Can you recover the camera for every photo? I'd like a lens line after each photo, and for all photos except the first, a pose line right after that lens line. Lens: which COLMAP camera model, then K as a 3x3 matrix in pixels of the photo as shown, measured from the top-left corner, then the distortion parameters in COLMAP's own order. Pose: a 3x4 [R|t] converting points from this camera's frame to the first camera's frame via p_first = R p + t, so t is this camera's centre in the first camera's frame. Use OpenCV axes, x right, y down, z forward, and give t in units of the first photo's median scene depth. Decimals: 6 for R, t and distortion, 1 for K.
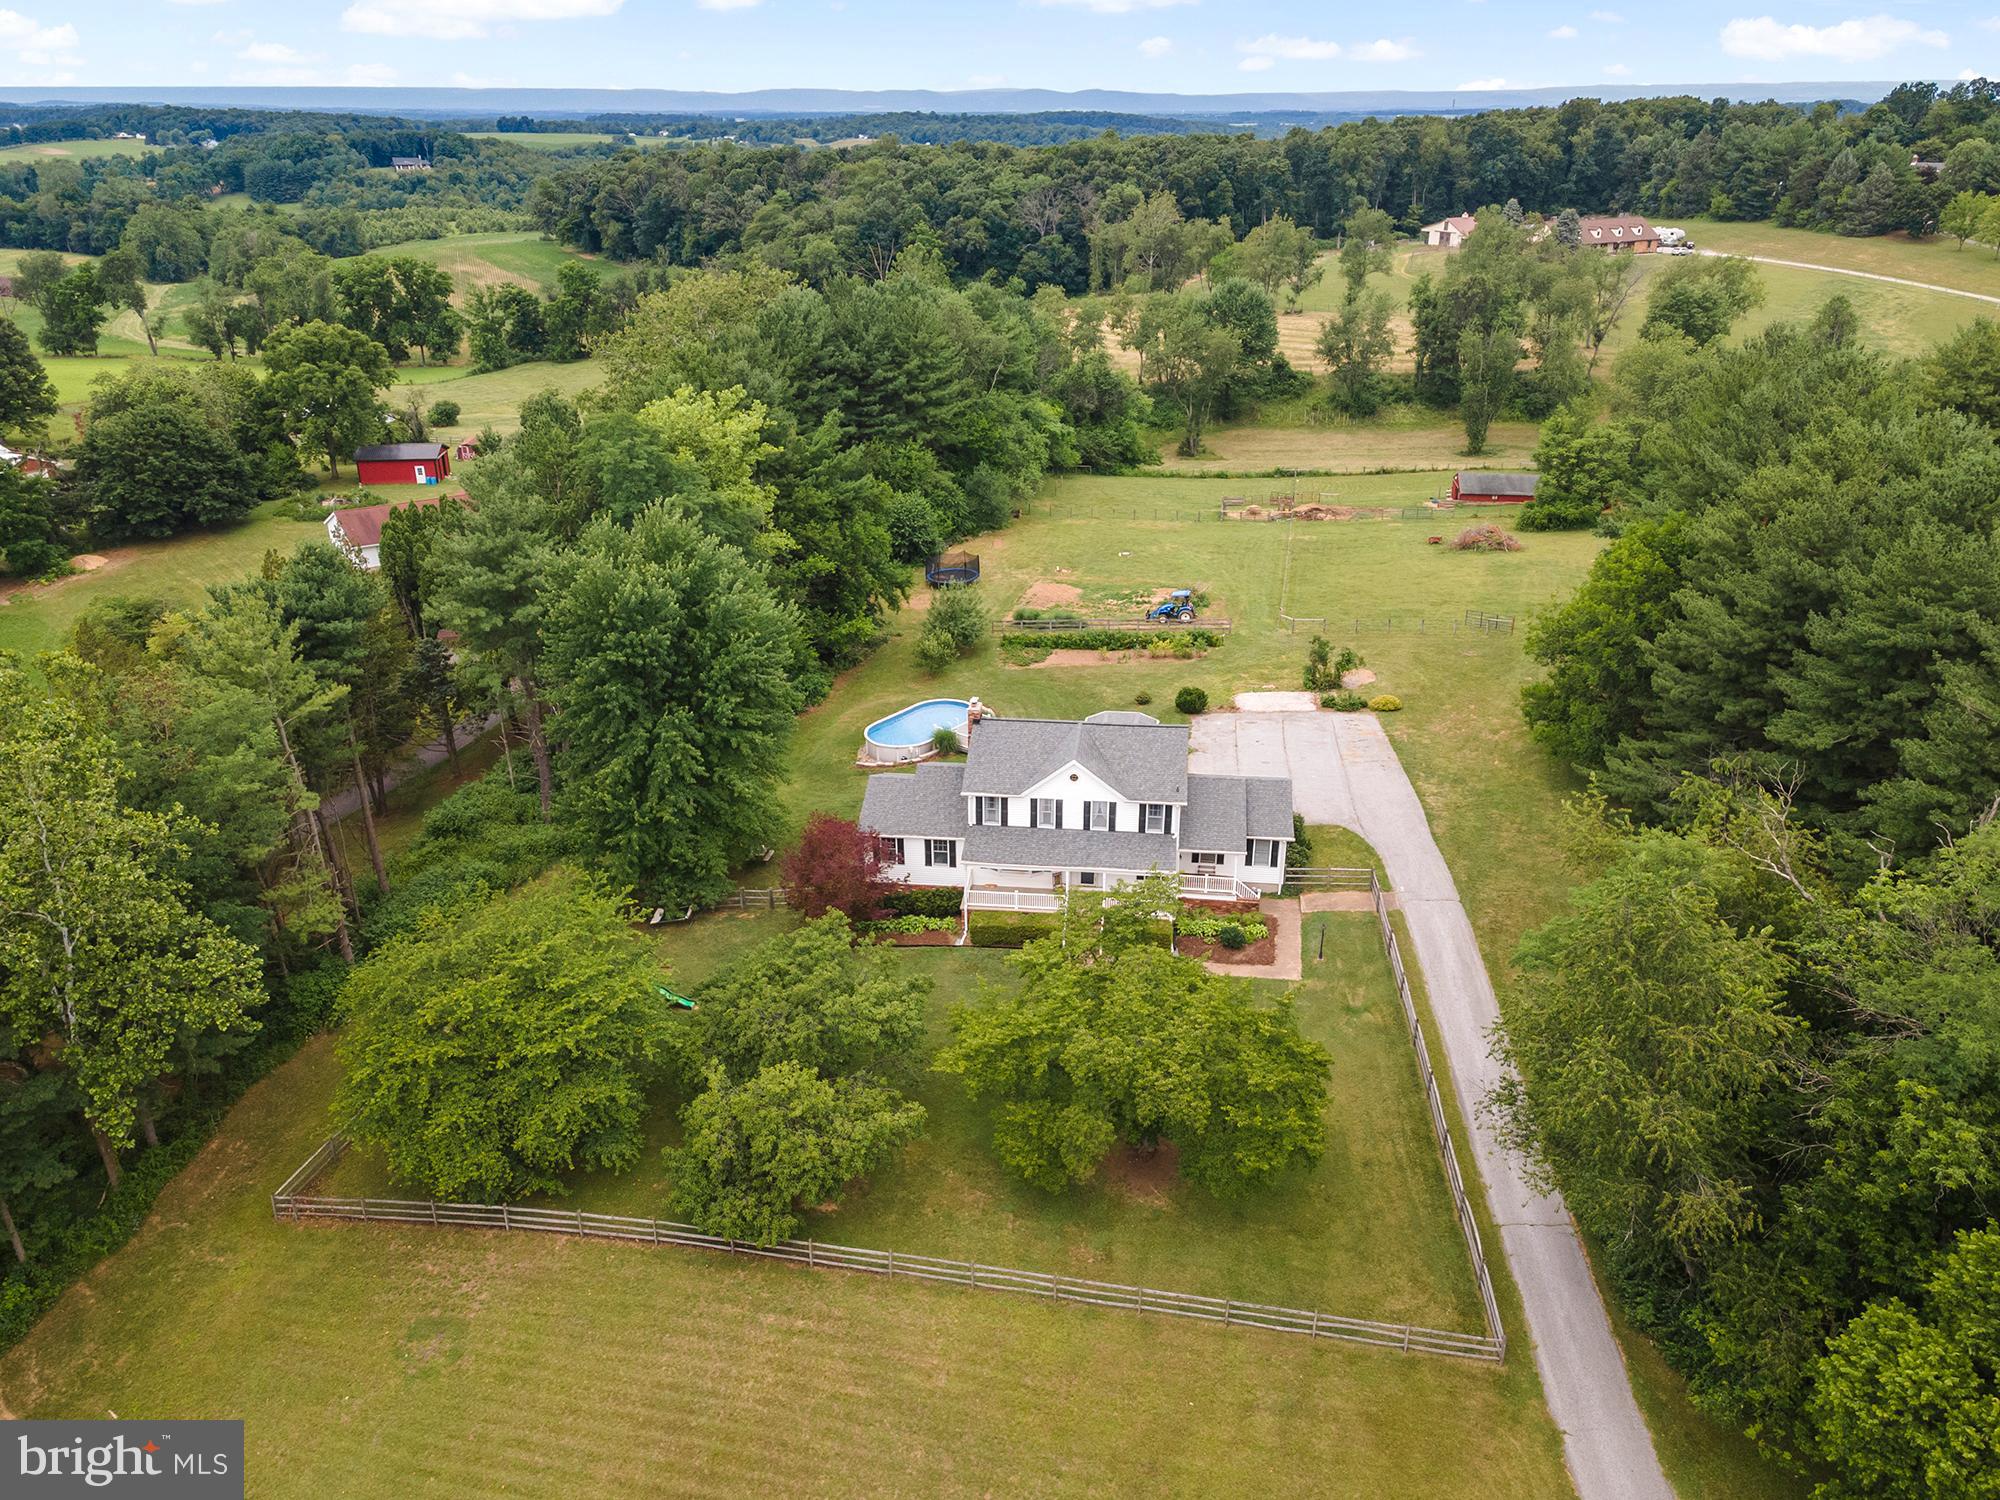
lens RADIAL K [[1483.2, 0, 1000.0], [0, 1483.2, 750.0], [0, 0, 1]] dist [0.034898, 0.015240]
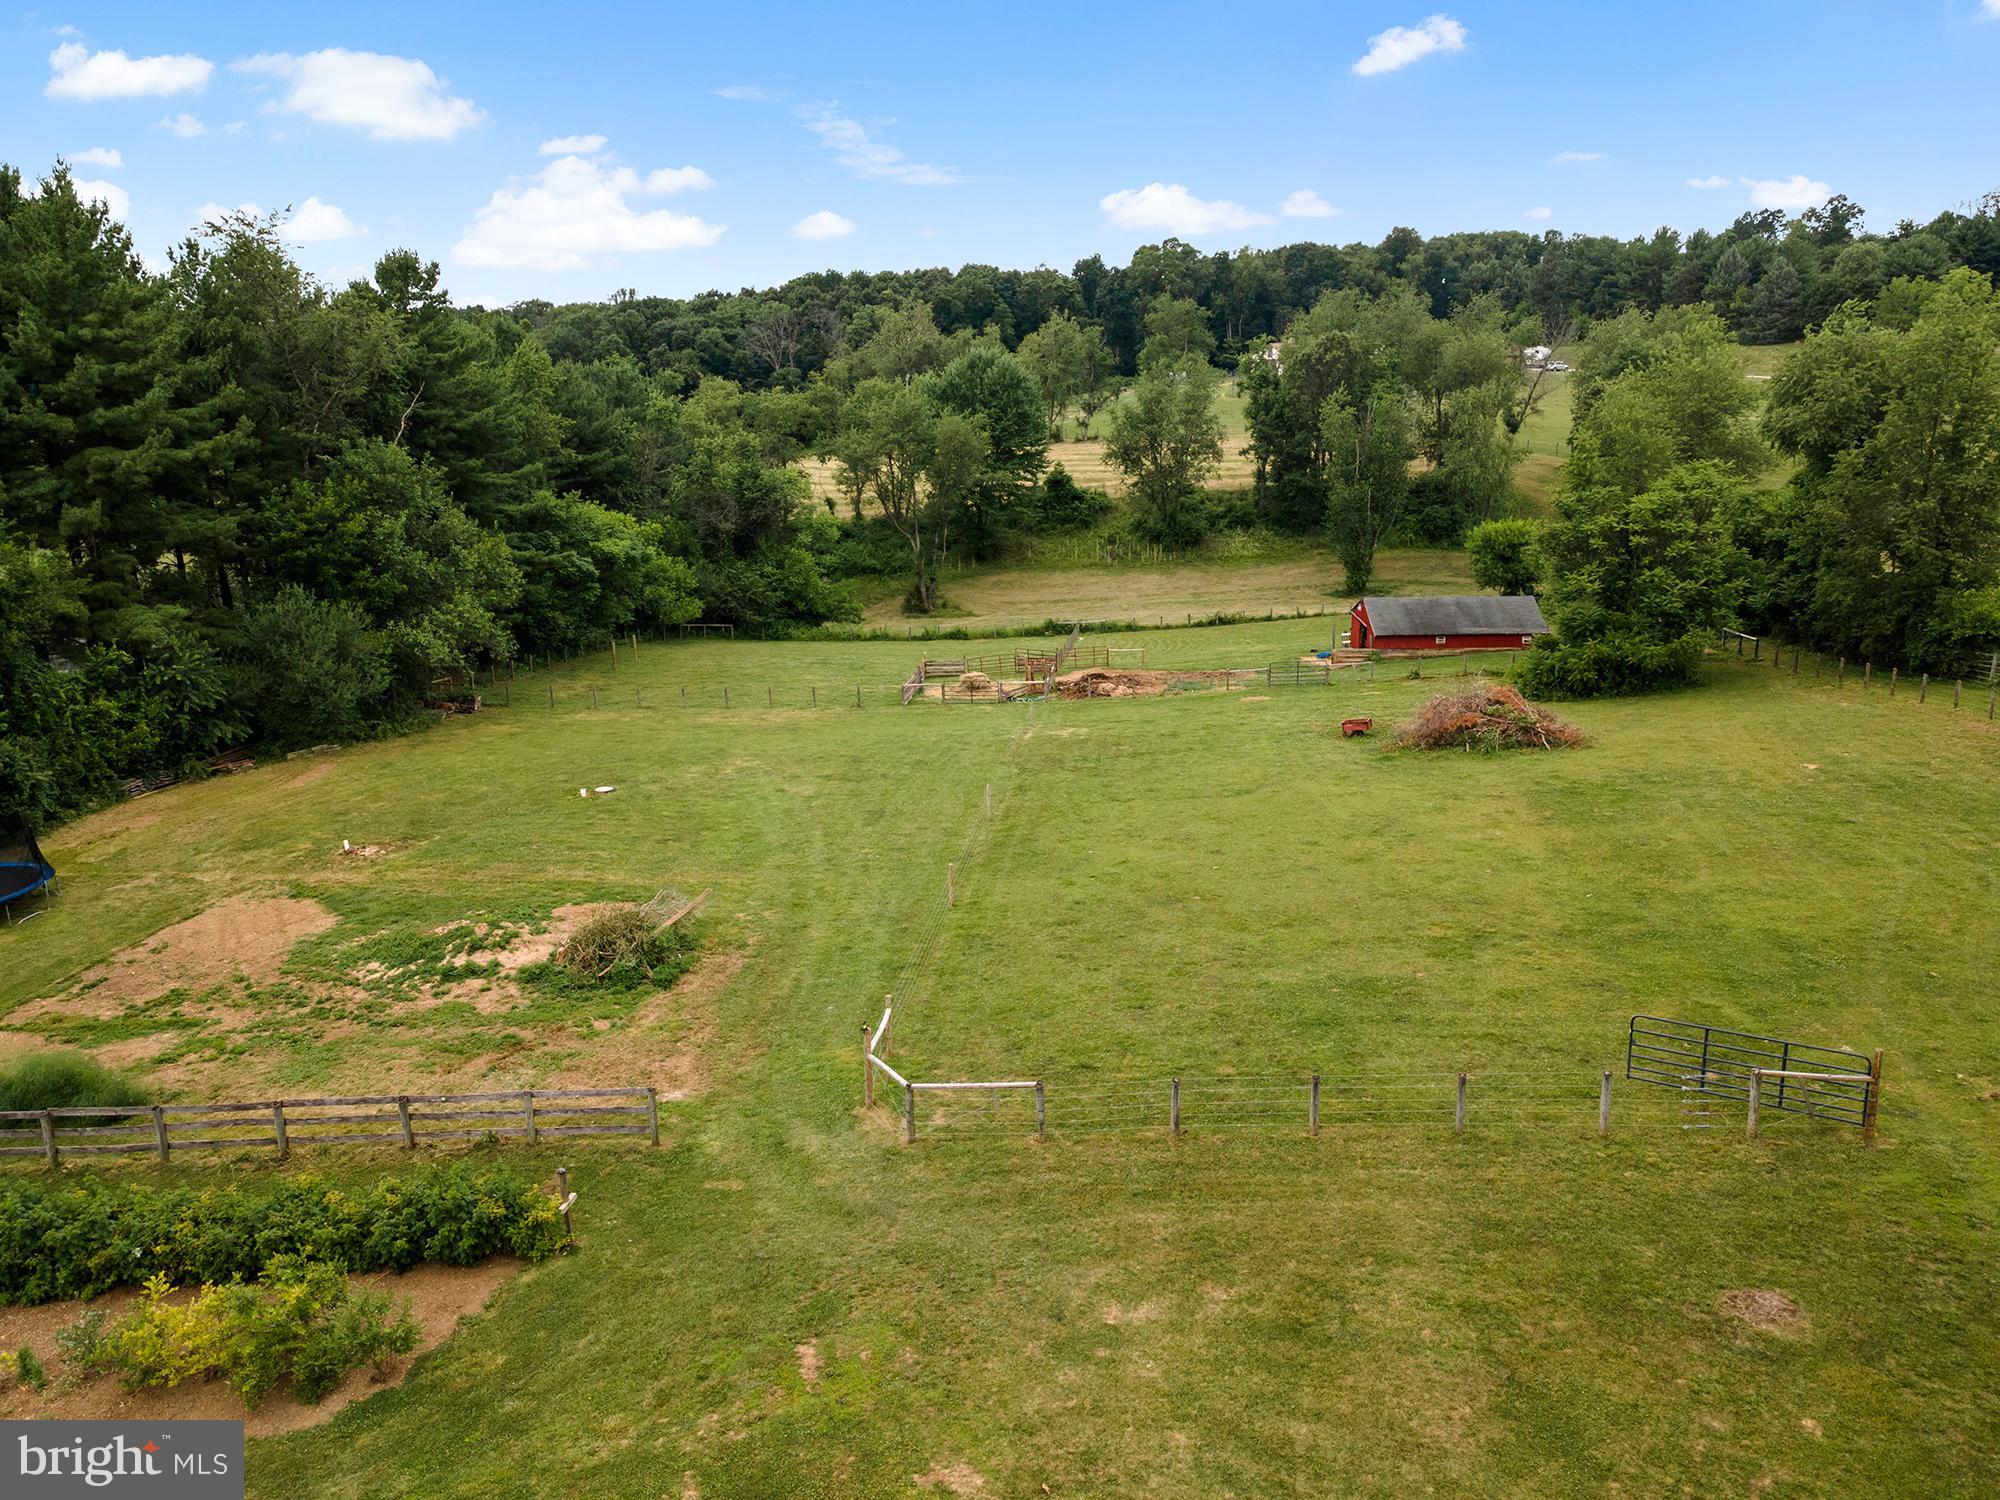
lens RADIAL K [[1459.0, 0, 1002.4], [0, 1459.0, 763.6], [0, 0, 1]] dist [0.038043, 0.007359]
pose [[0.994031, -0.042401, 0.100518, 0.090985], [0.054682, 0.990929, -0.122759, -0.051705], [-0.094401, 0.127523, 0.987333, 0.364699]]
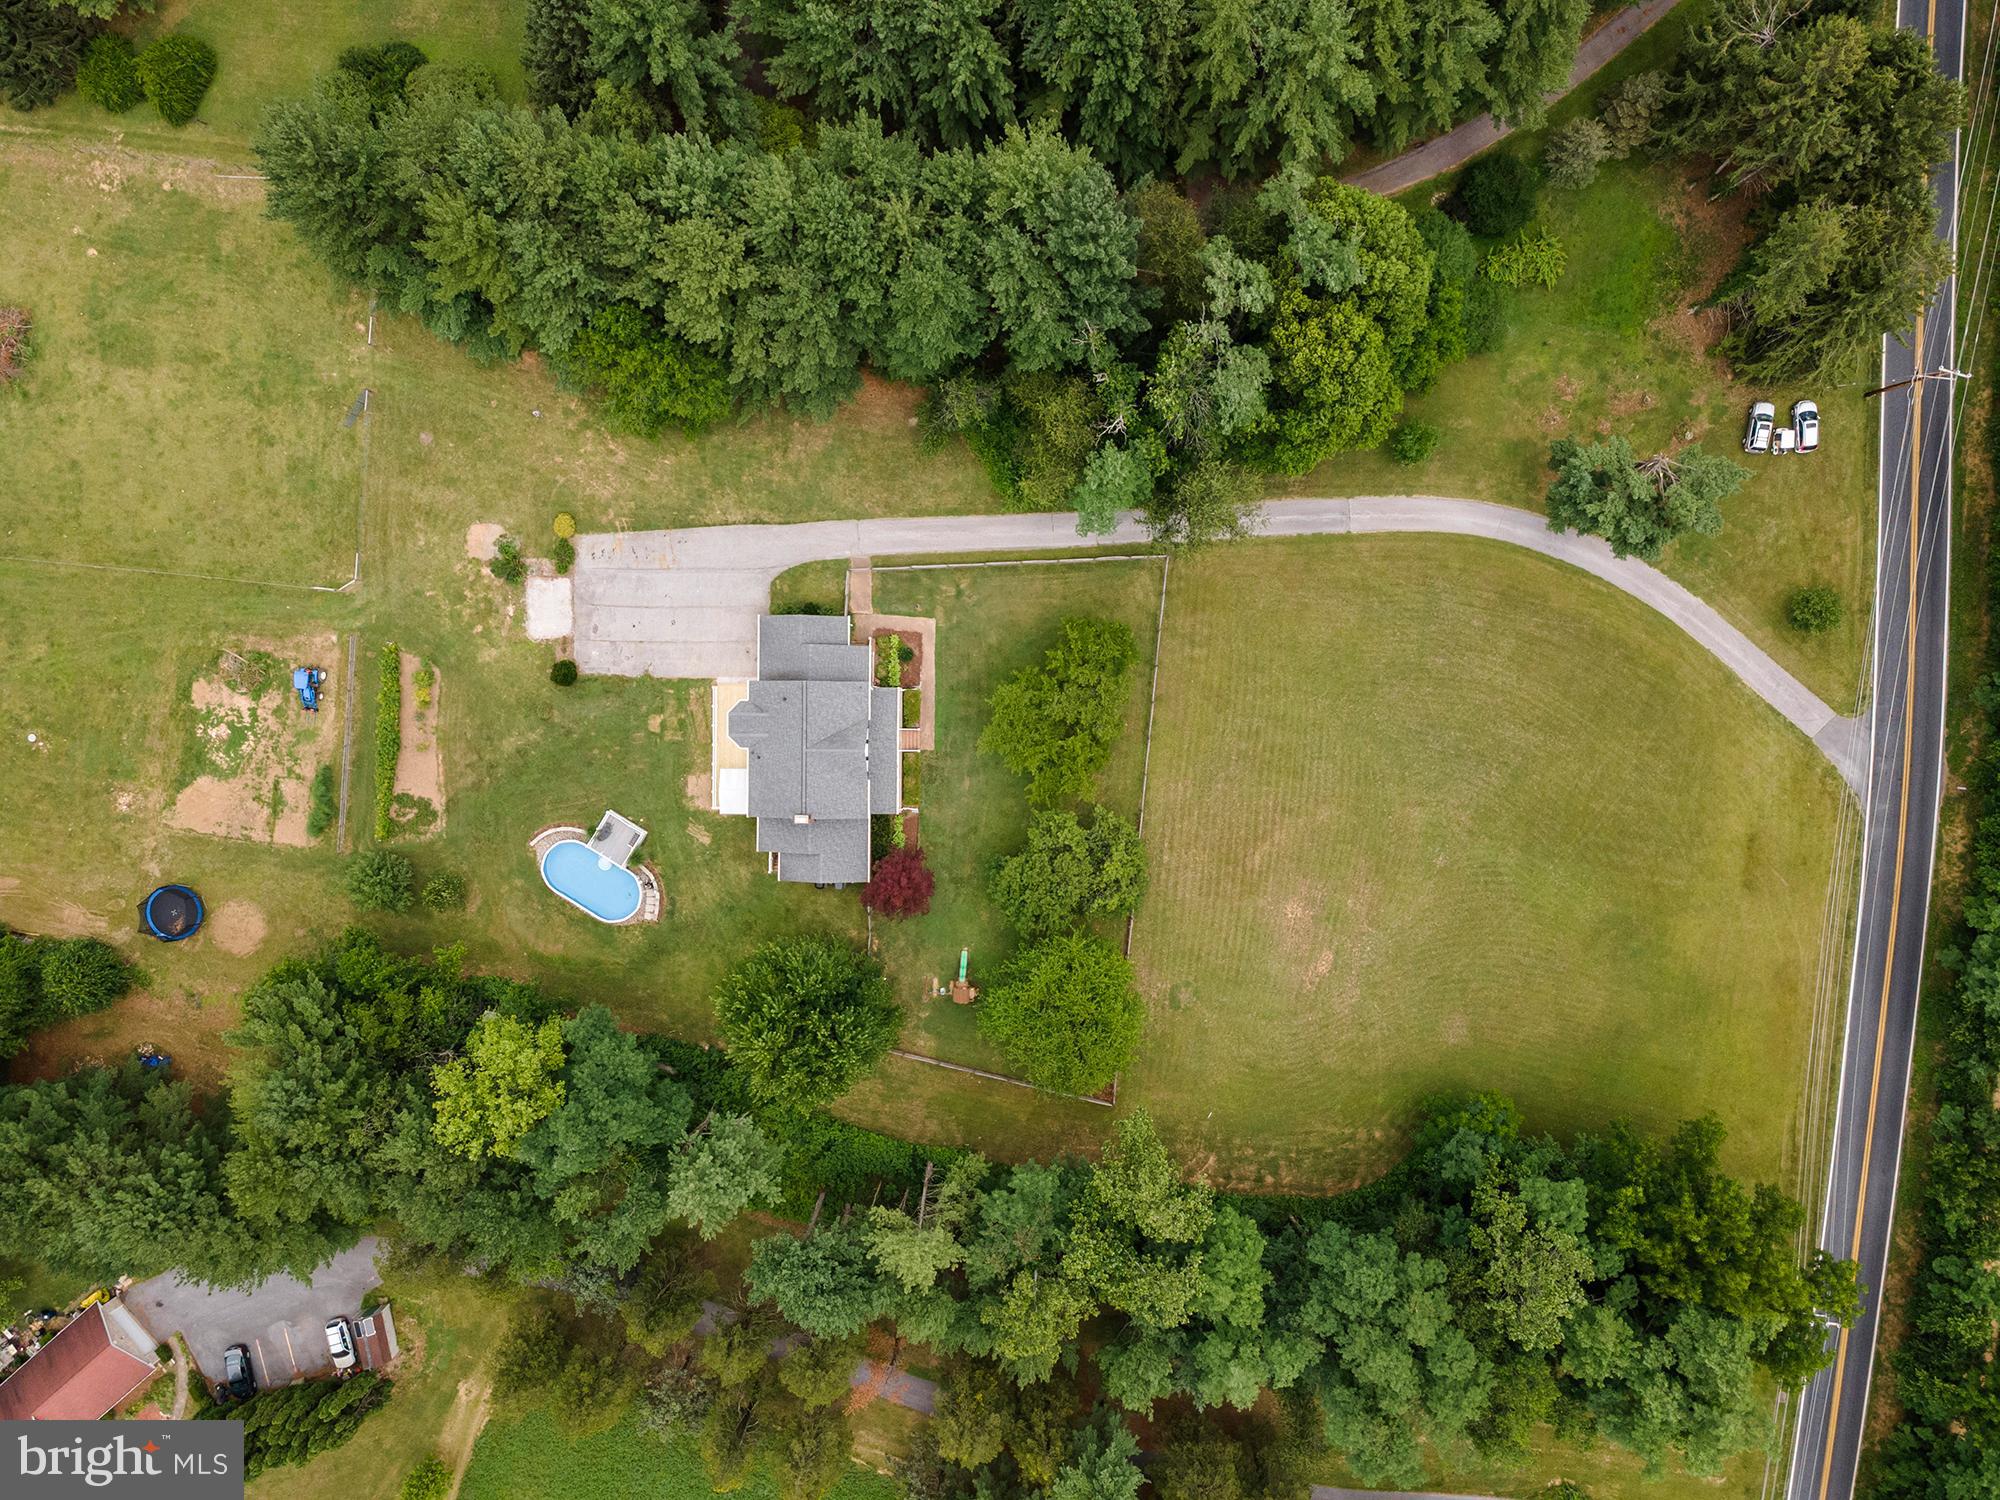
lens RADIAL K [[1483.2, 0, 1000.0], [0, 1483.2, 750.0], [0, 0, 1]] dist [0.034898, 0.015240]
pose [[-0.103916, -0.994424, -0.017975, 0.019660], [0.435031, -0.061697, 0.898299, -0.422605], [-0.894399, 0.085528, 0.439016, 0.042957]]
